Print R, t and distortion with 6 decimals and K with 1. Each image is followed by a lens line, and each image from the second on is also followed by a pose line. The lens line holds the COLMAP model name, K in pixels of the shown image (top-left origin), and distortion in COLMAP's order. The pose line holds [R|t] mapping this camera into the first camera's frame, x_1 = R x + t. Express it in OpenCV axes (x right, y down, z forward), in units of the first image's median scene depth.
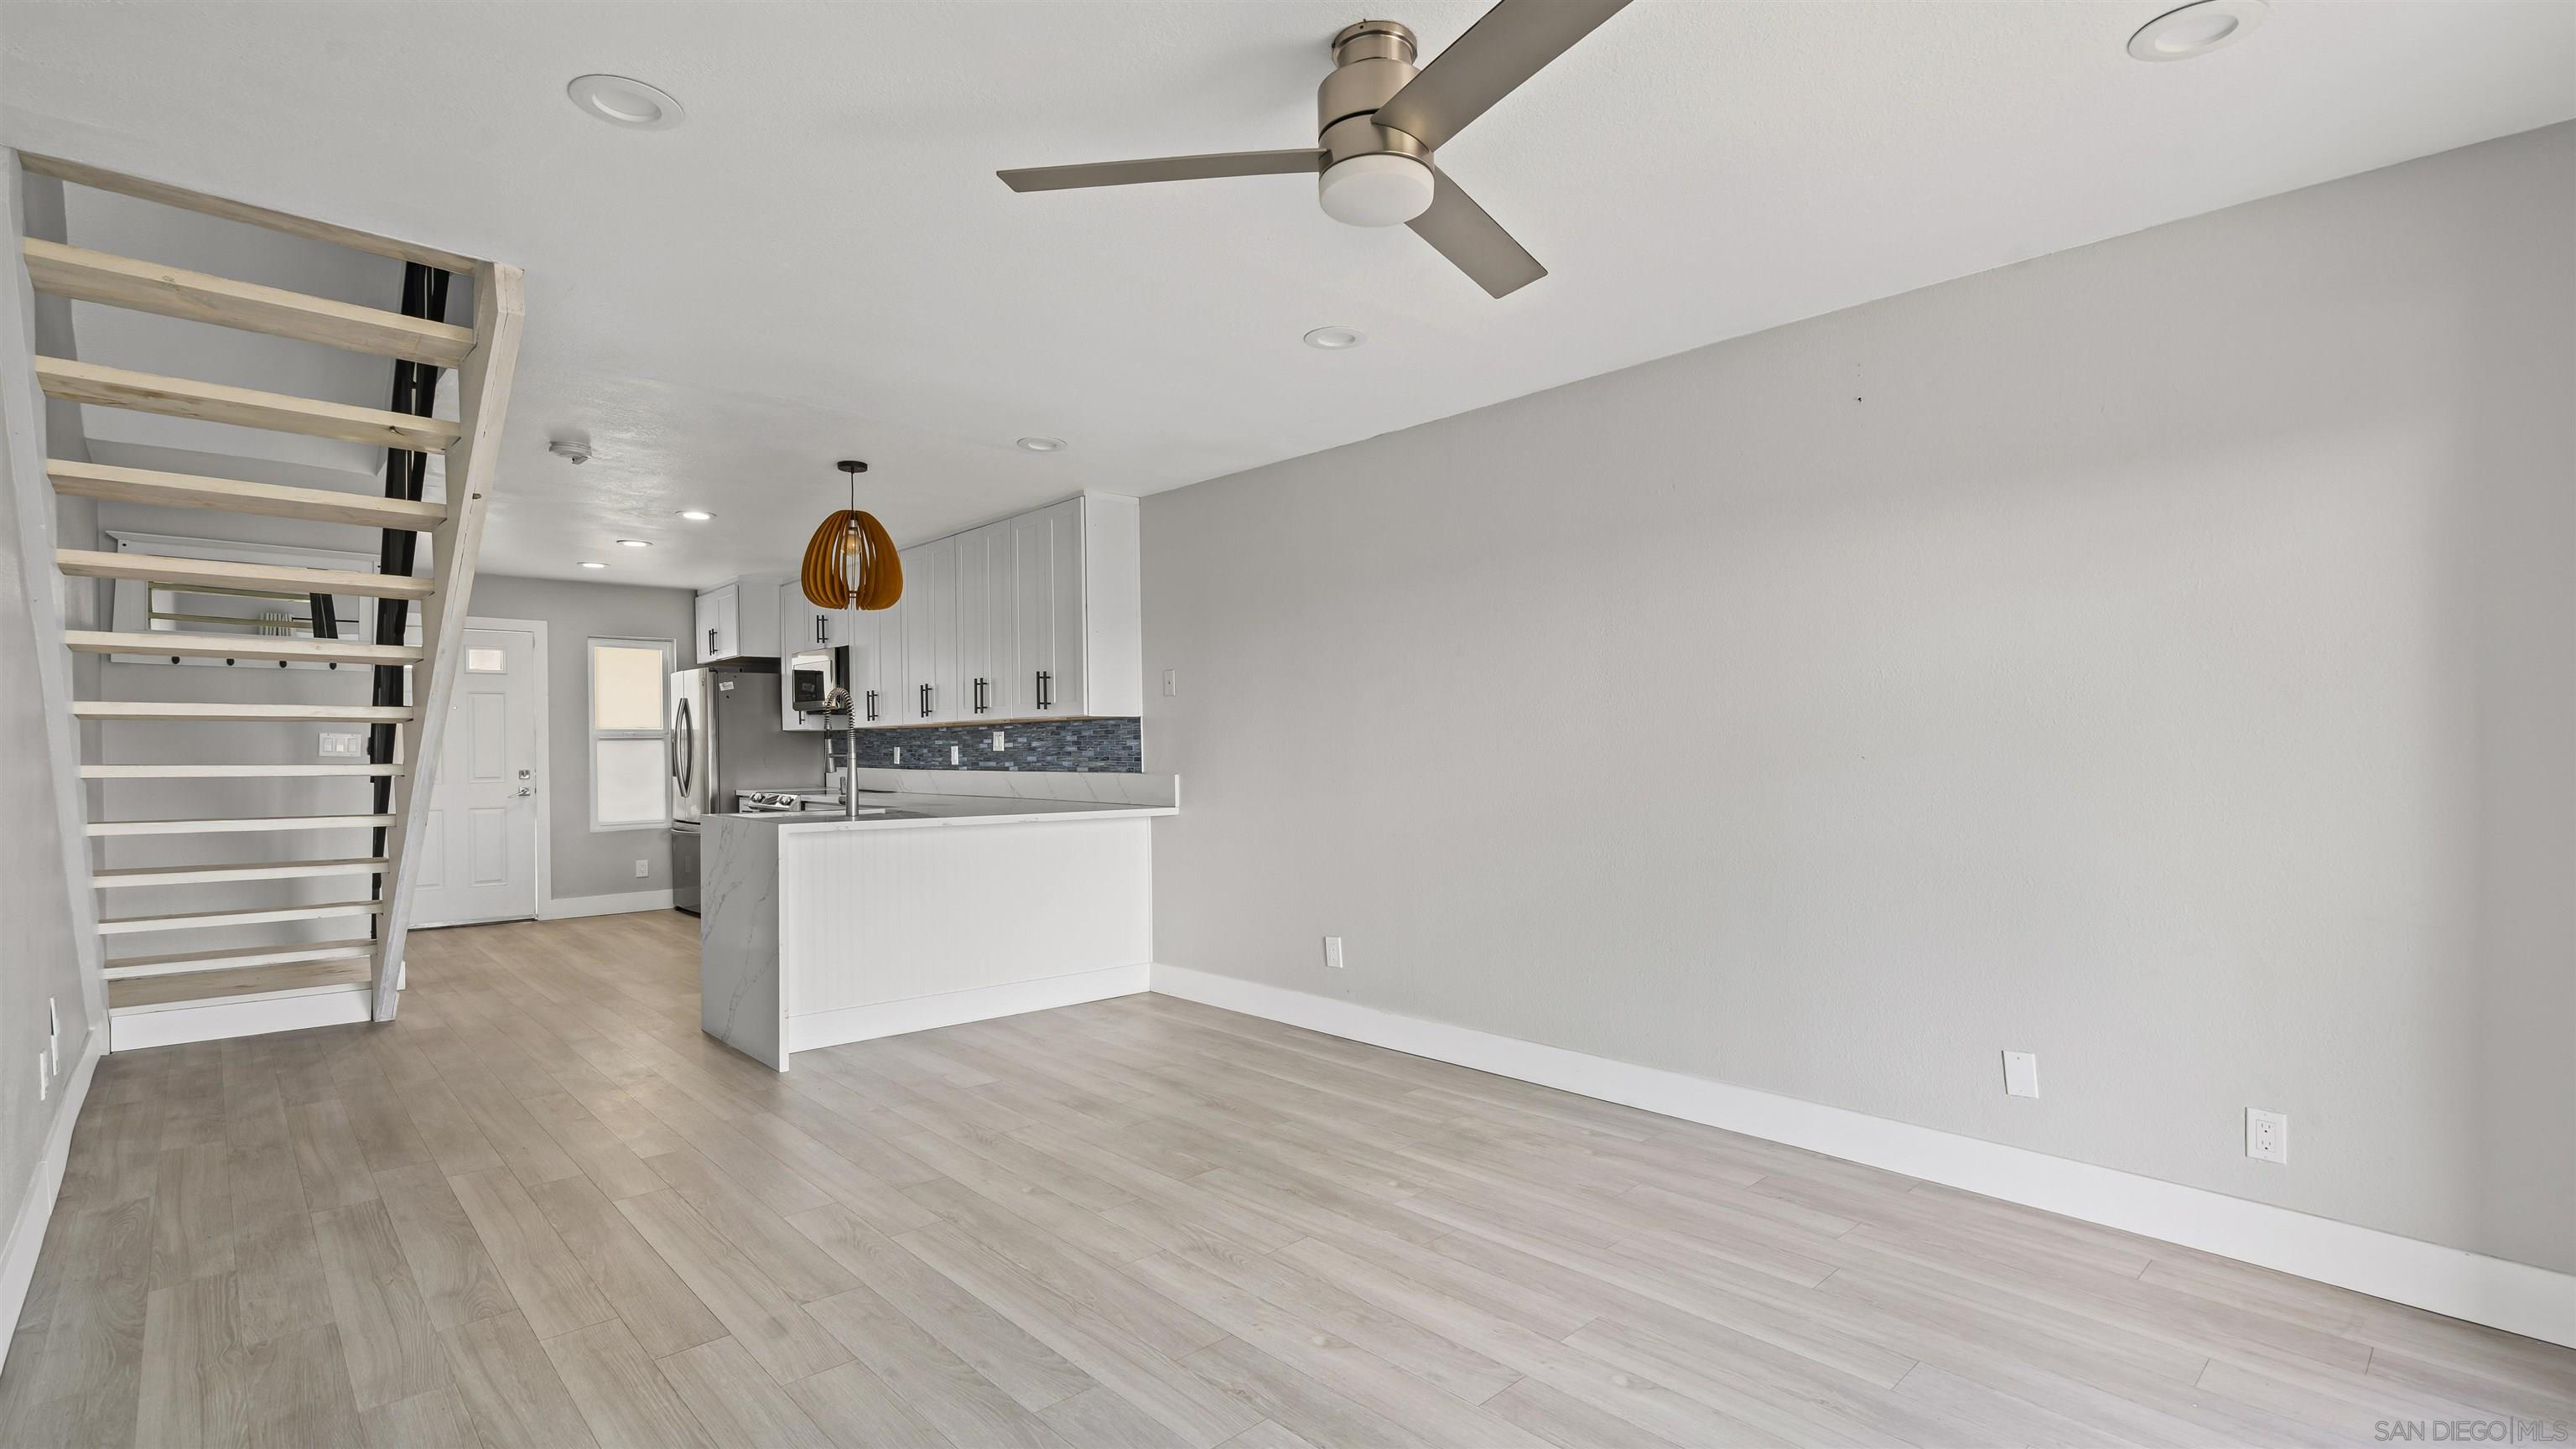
lens RADIAL K [[1165.0, 0, 1285.0], [0, 1165.0, 726.0], [0, 0, 1]] dist [-0.000375, 0.000176]
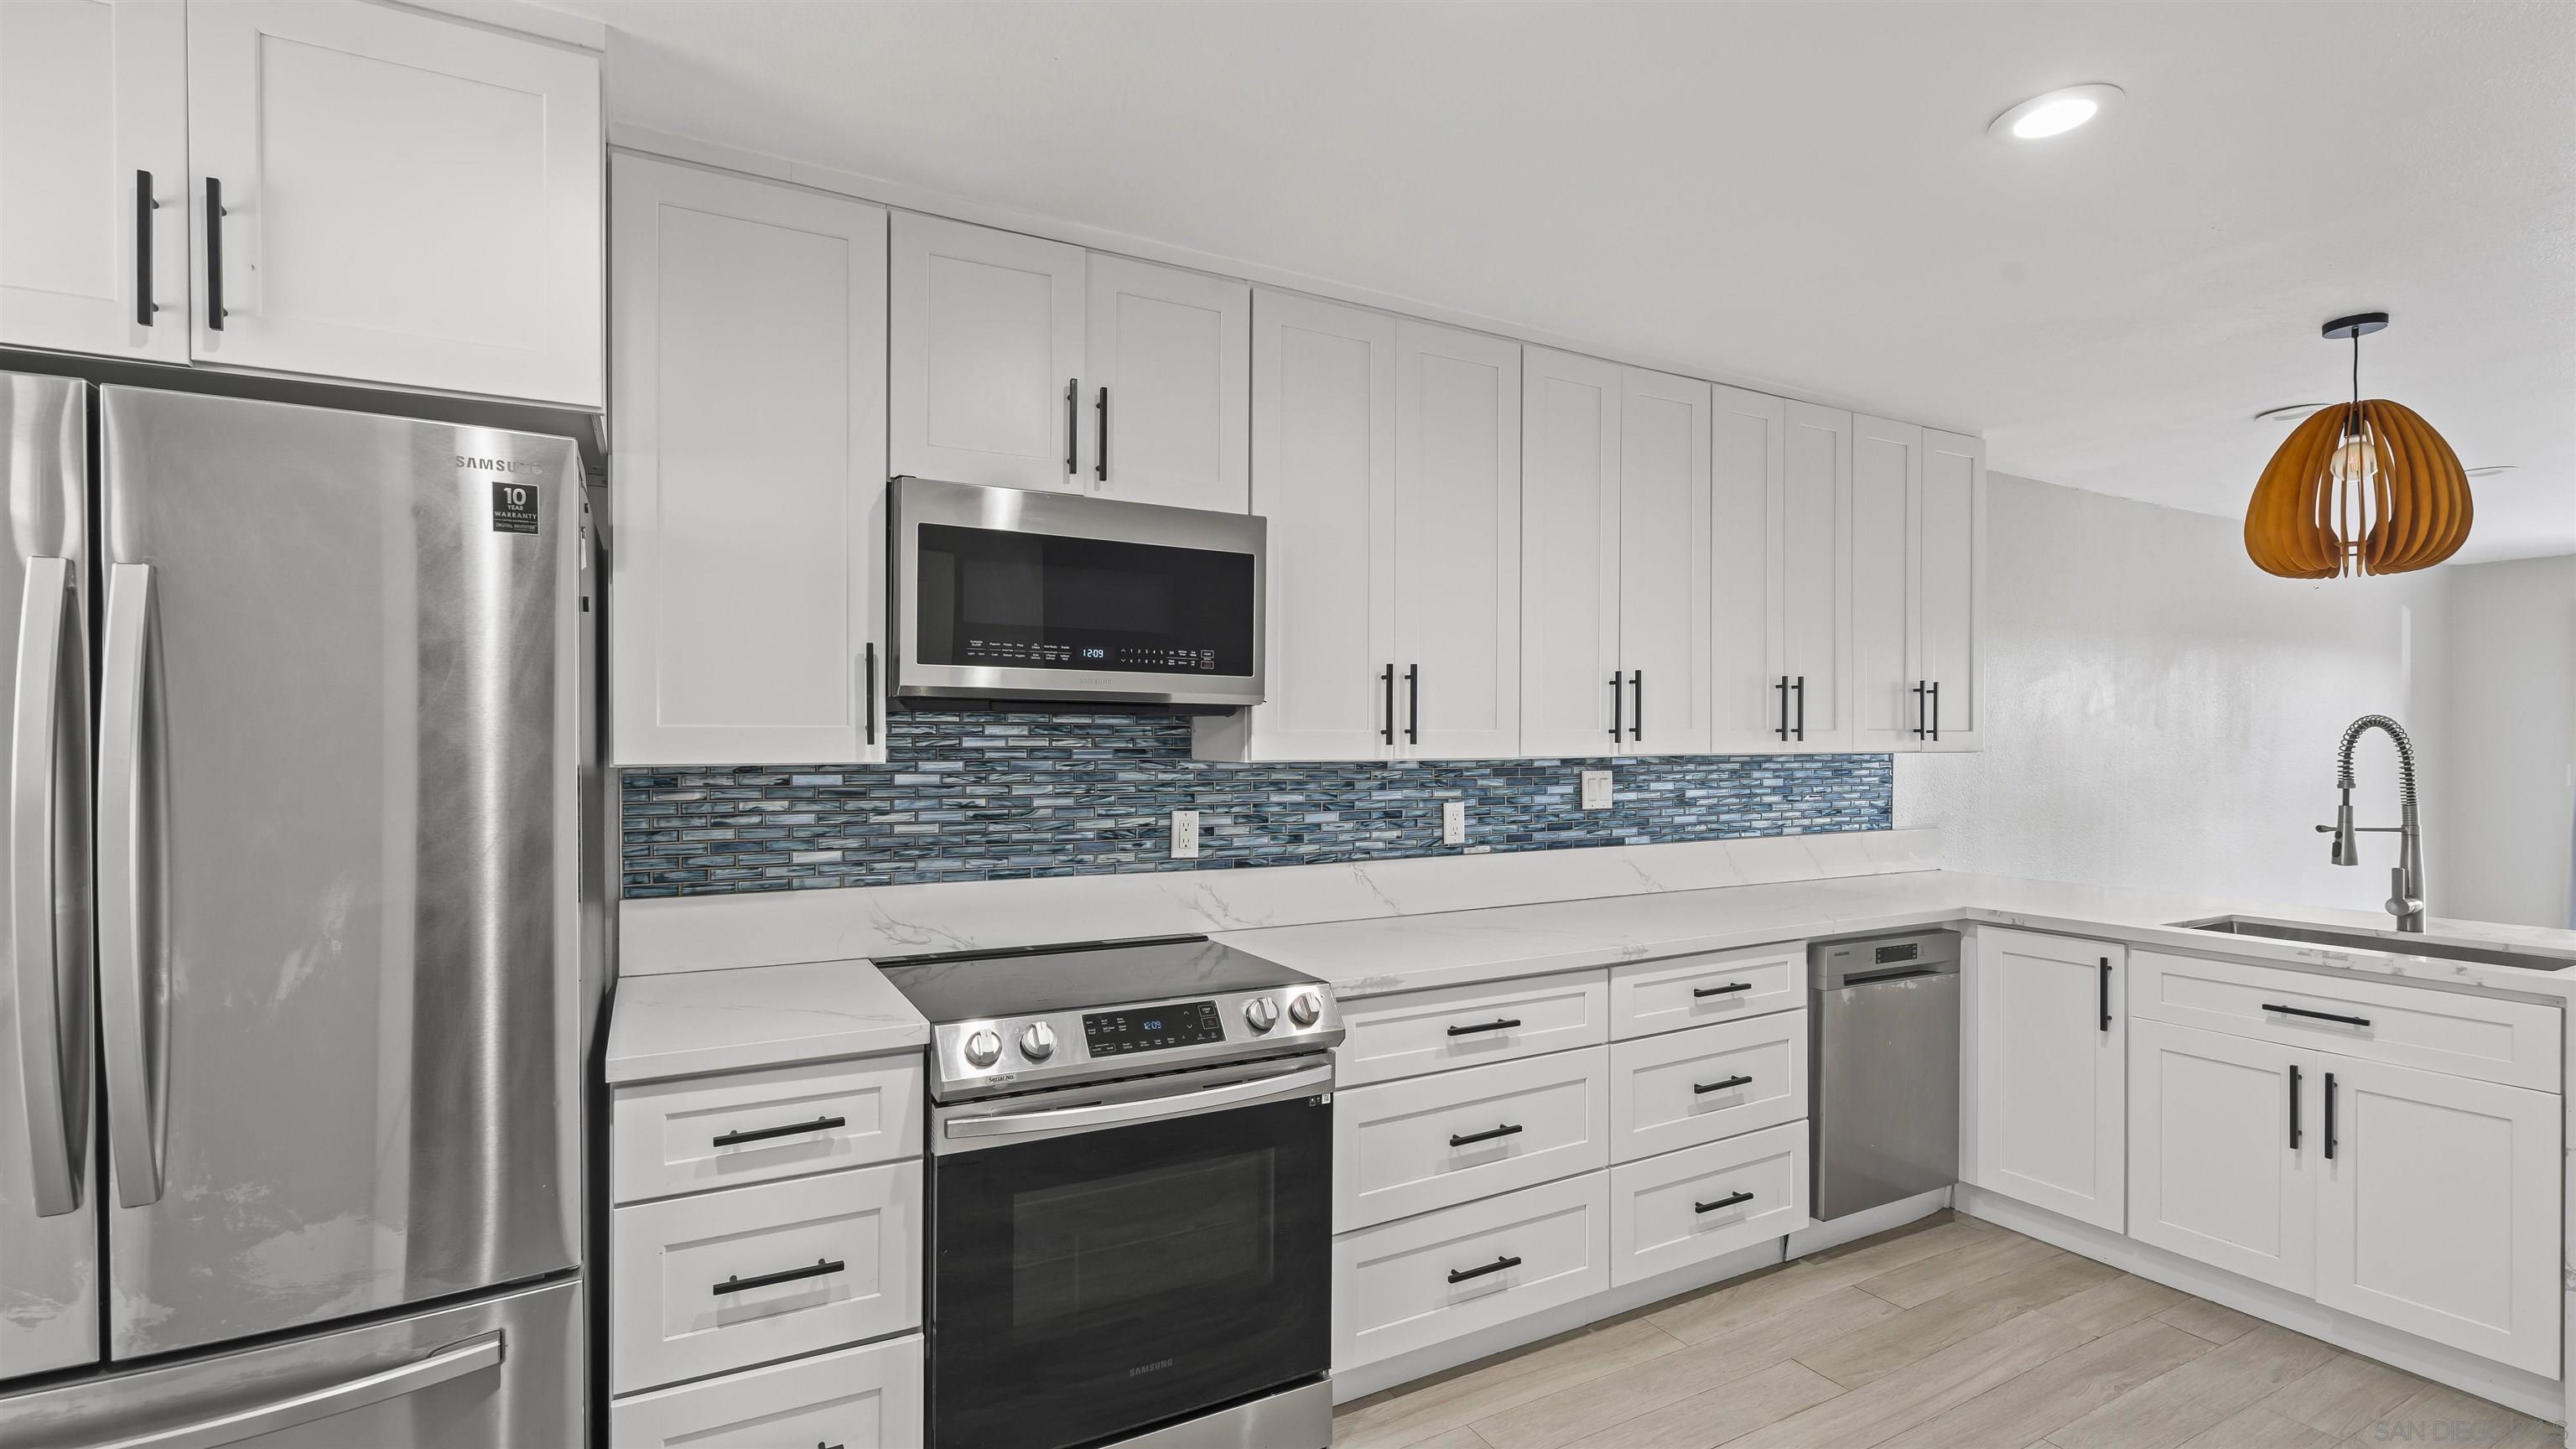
lens RADIAL K [[1111.1, 0, 1274.8], [0, 1111.1, 739.0], [0, 0, 1]] dist [-0.002161, 0.000119]
pose [[0.269890, 0.013818, 0.962792, -1.032118], [-0.018232, 0.999791, -0.009238, -0.002978], [-0.962719, -0.015060, 0.270085, 1.367758]]
